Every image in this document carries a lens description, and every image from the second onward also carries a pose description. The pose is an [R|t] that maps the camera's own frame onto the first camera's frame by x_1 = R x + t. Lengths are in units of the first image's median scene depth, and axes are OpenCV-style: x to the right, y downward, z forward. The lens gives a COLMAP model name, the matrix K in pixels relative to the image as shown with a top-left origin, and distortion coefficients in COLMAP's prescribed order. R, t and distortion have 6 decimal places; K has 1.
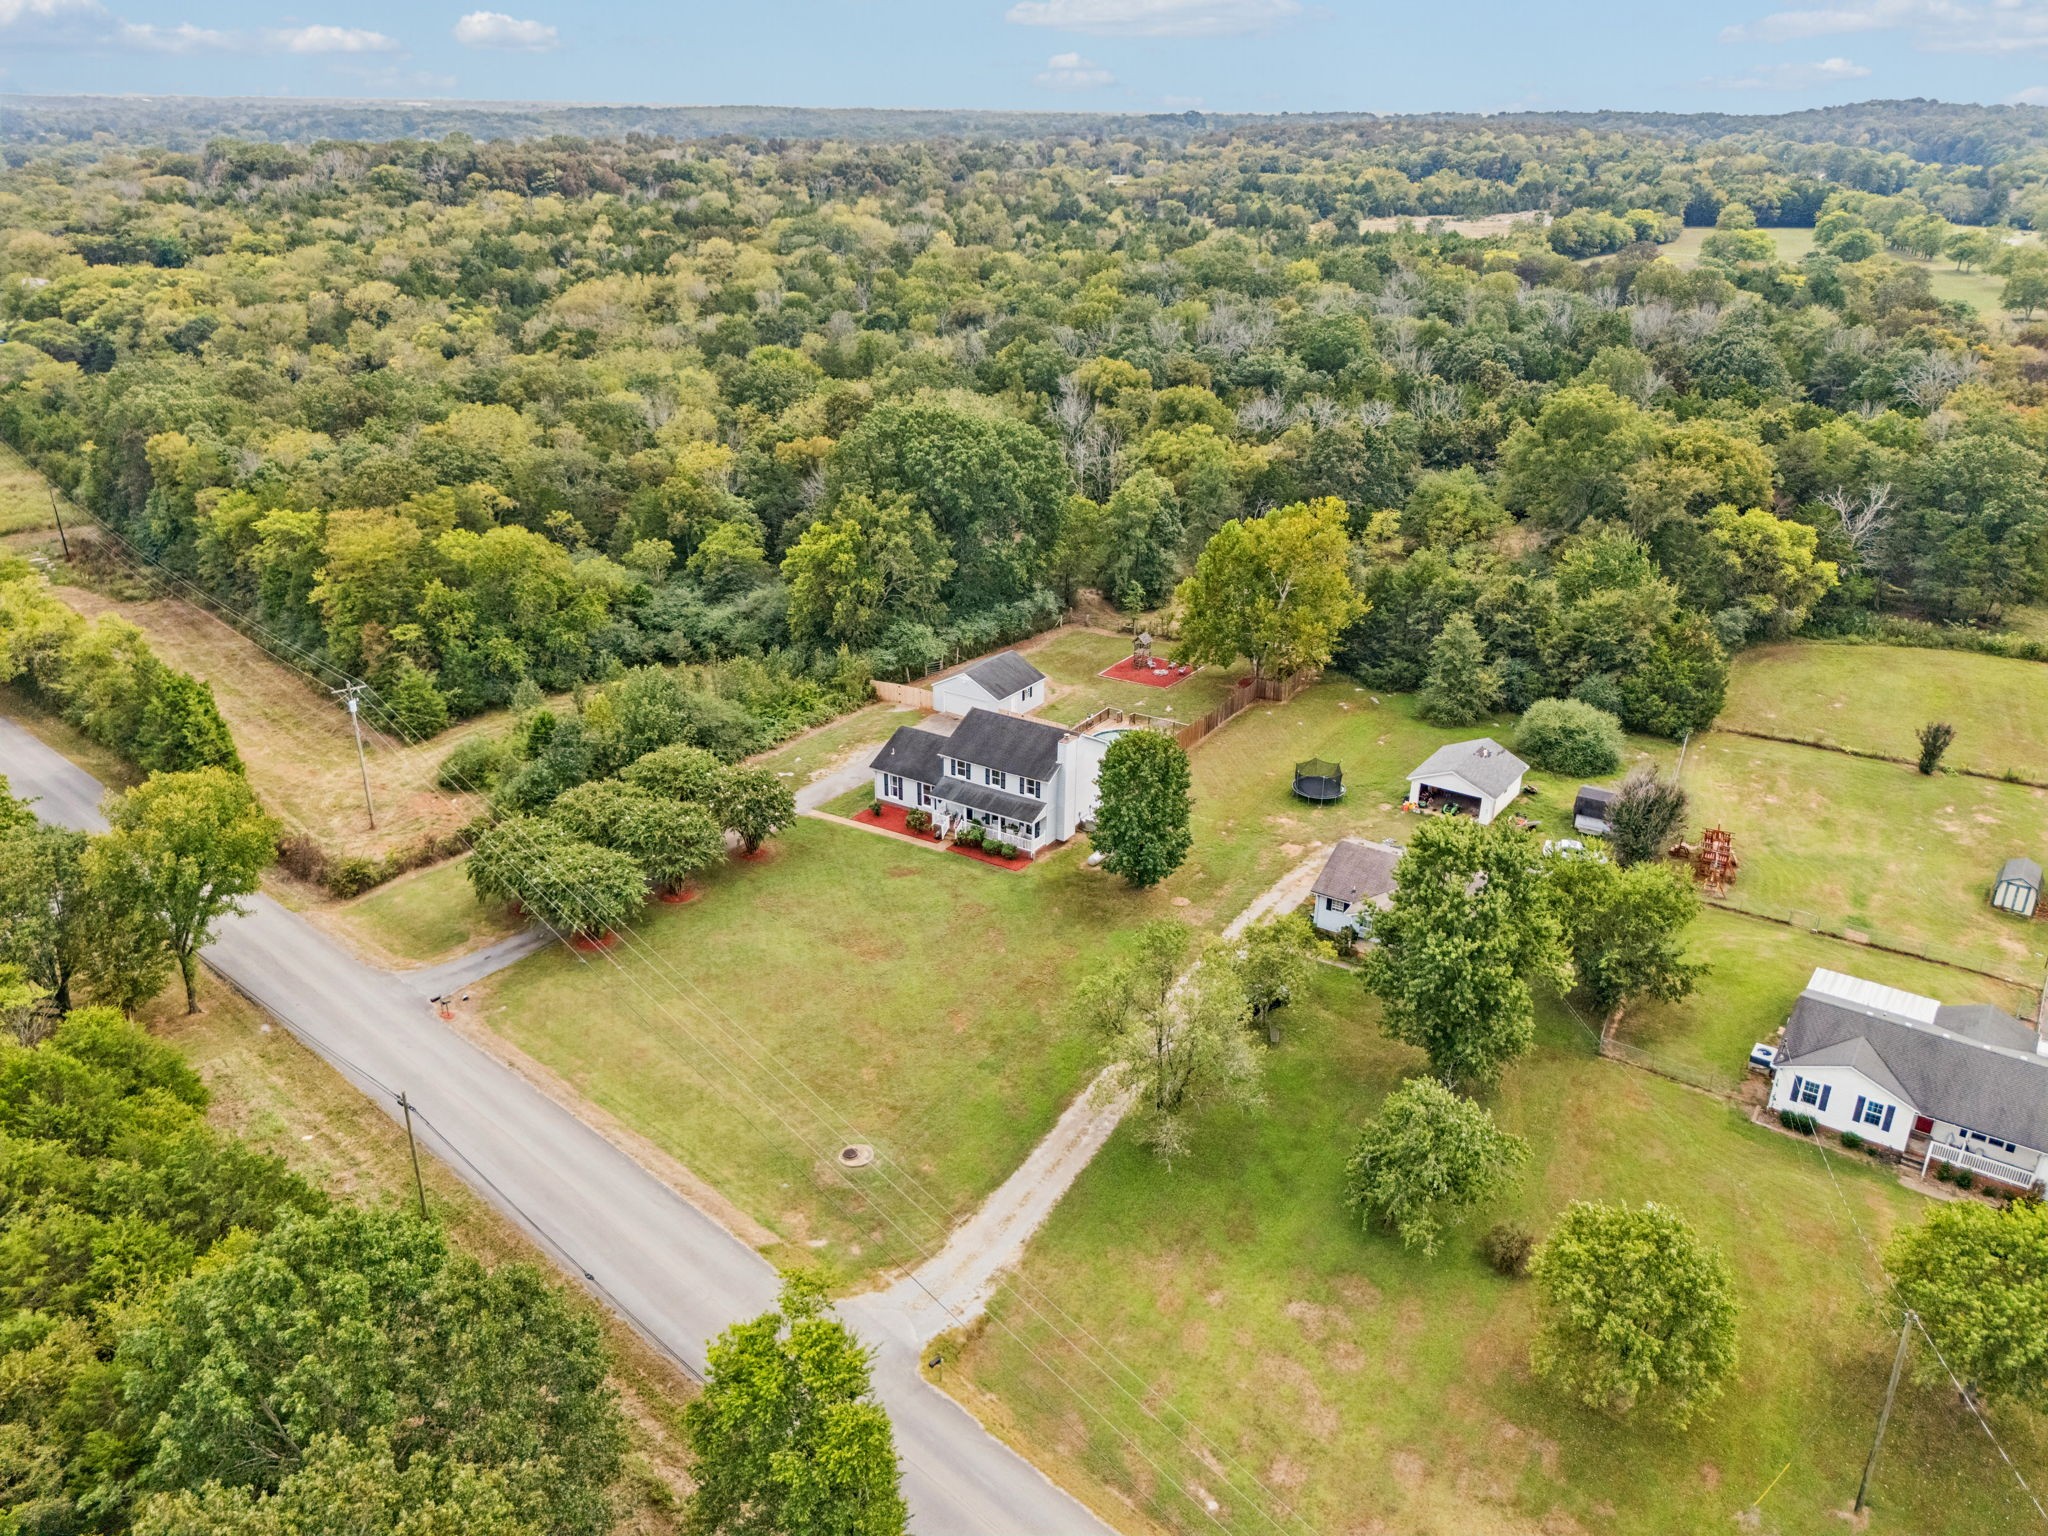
lens RADIAL K [[1363.5, 0, 1024.0], [0, 1363.5, 768.0], [0, 0, 1]] dist [0.056408, -0.042955]
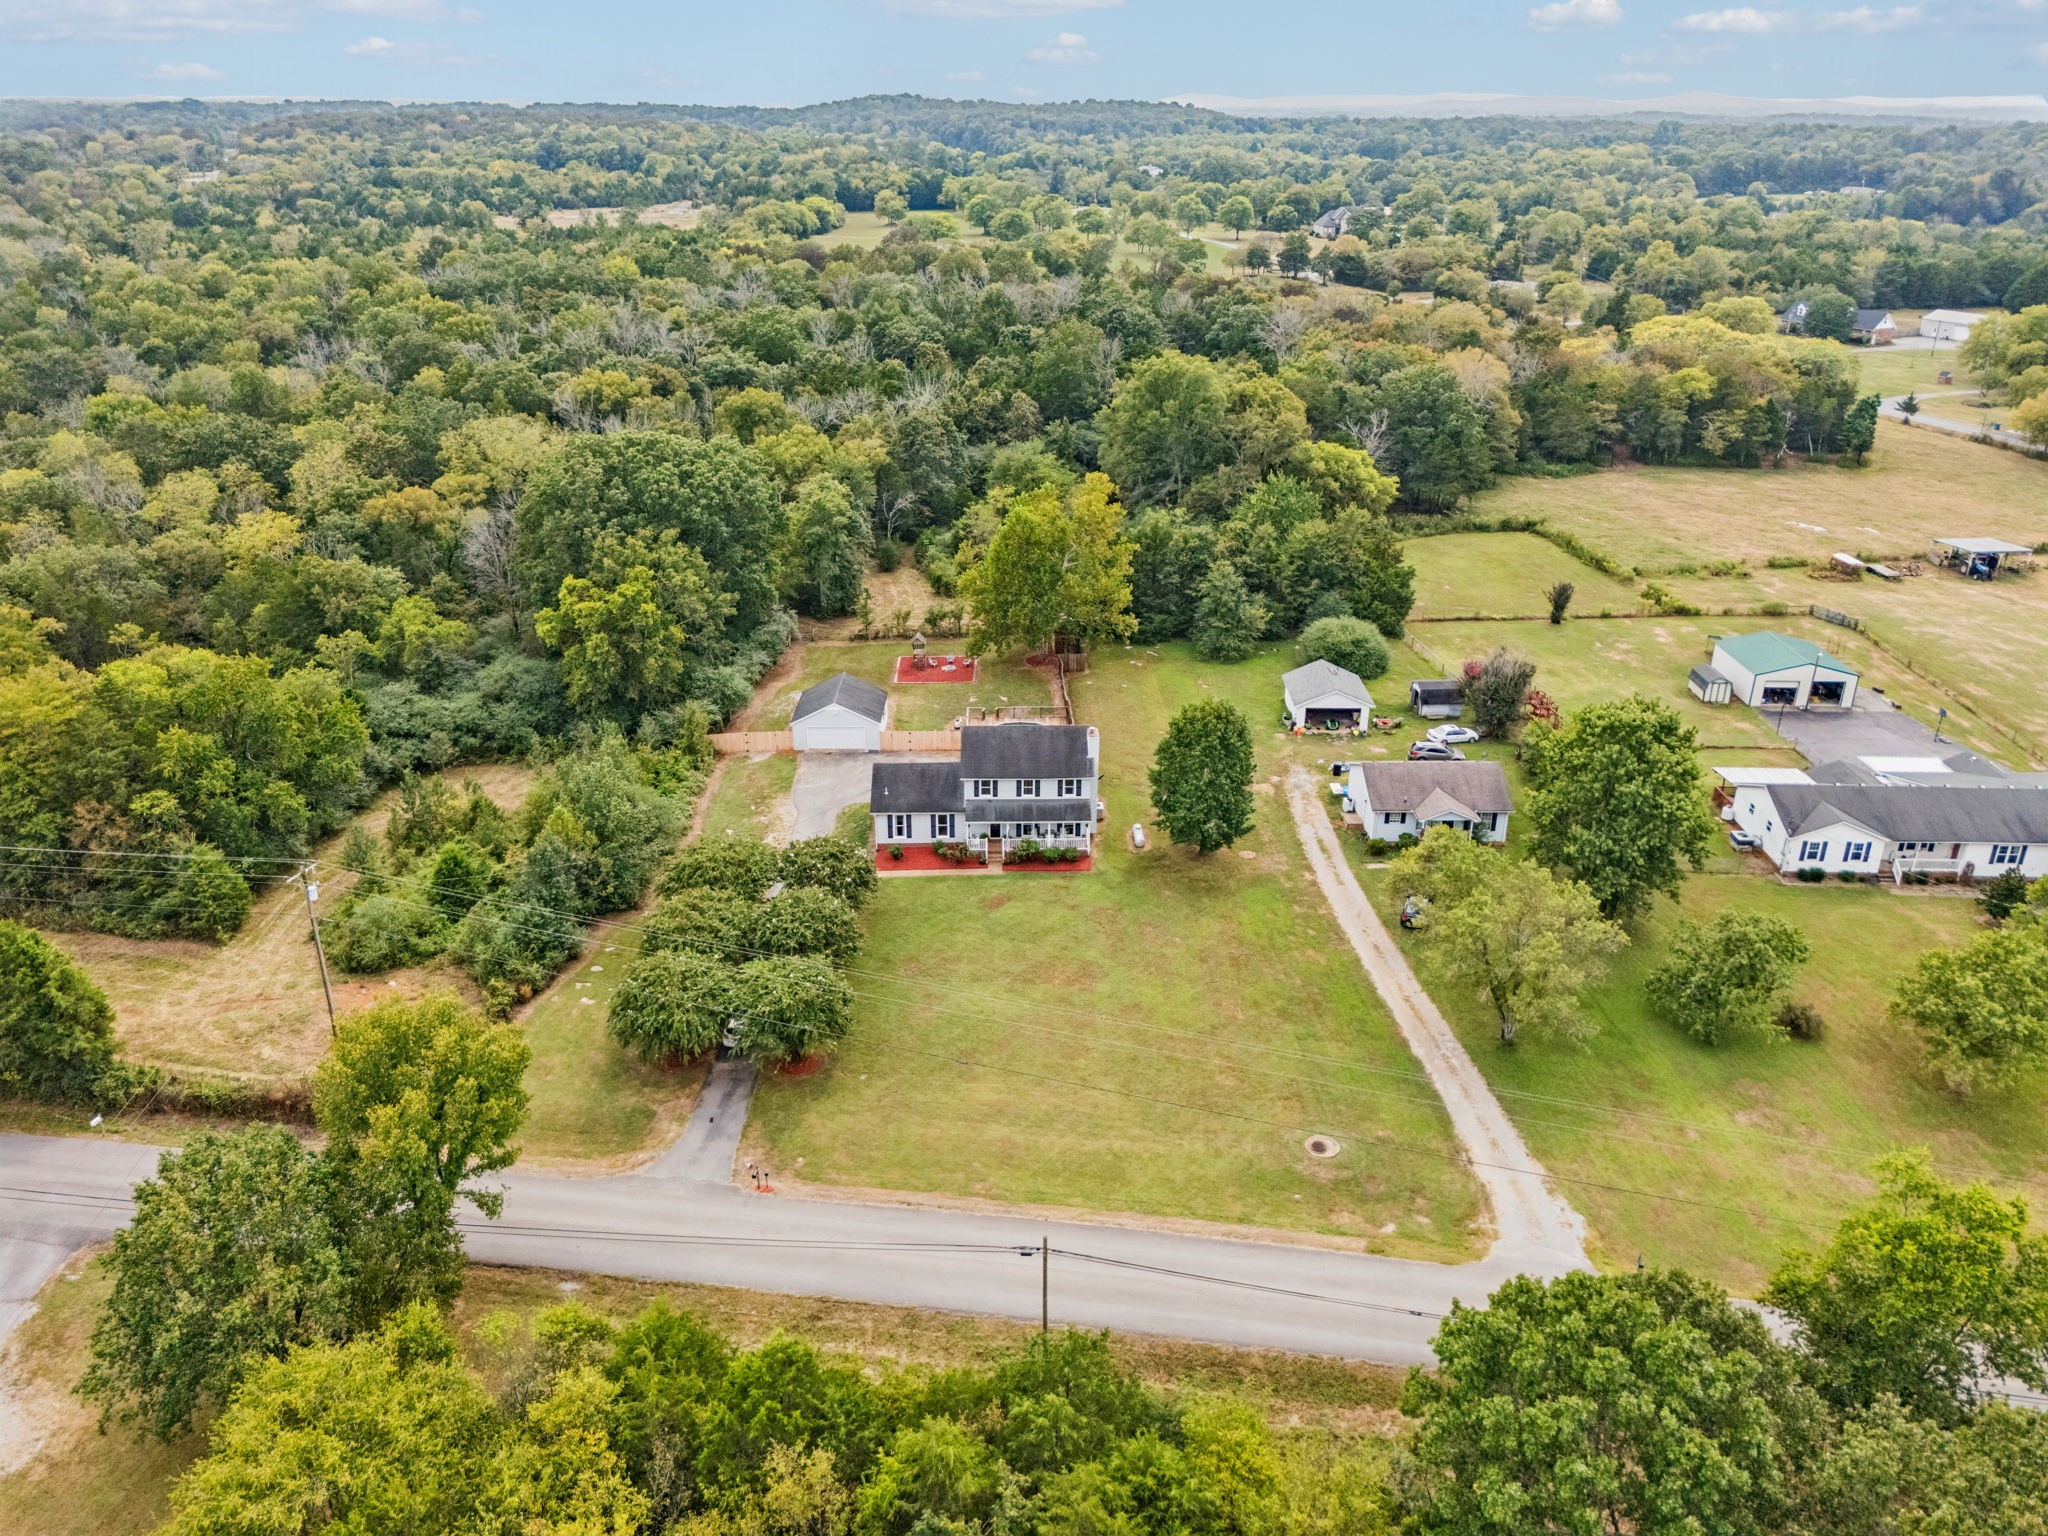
lens RADIAL K [[1363.5, 0, 1024.0], [0, 1363.5, 768.0], [0, 0, 1]] dist [0.056408, -0.042955]
pose [[0.853813, -0.229639, 0.467194, -0.480236], [0.227350, 0.971825, 0.062189, -0.068500], [-0.468312, 0.053119, 0.881965, 0.128764]]
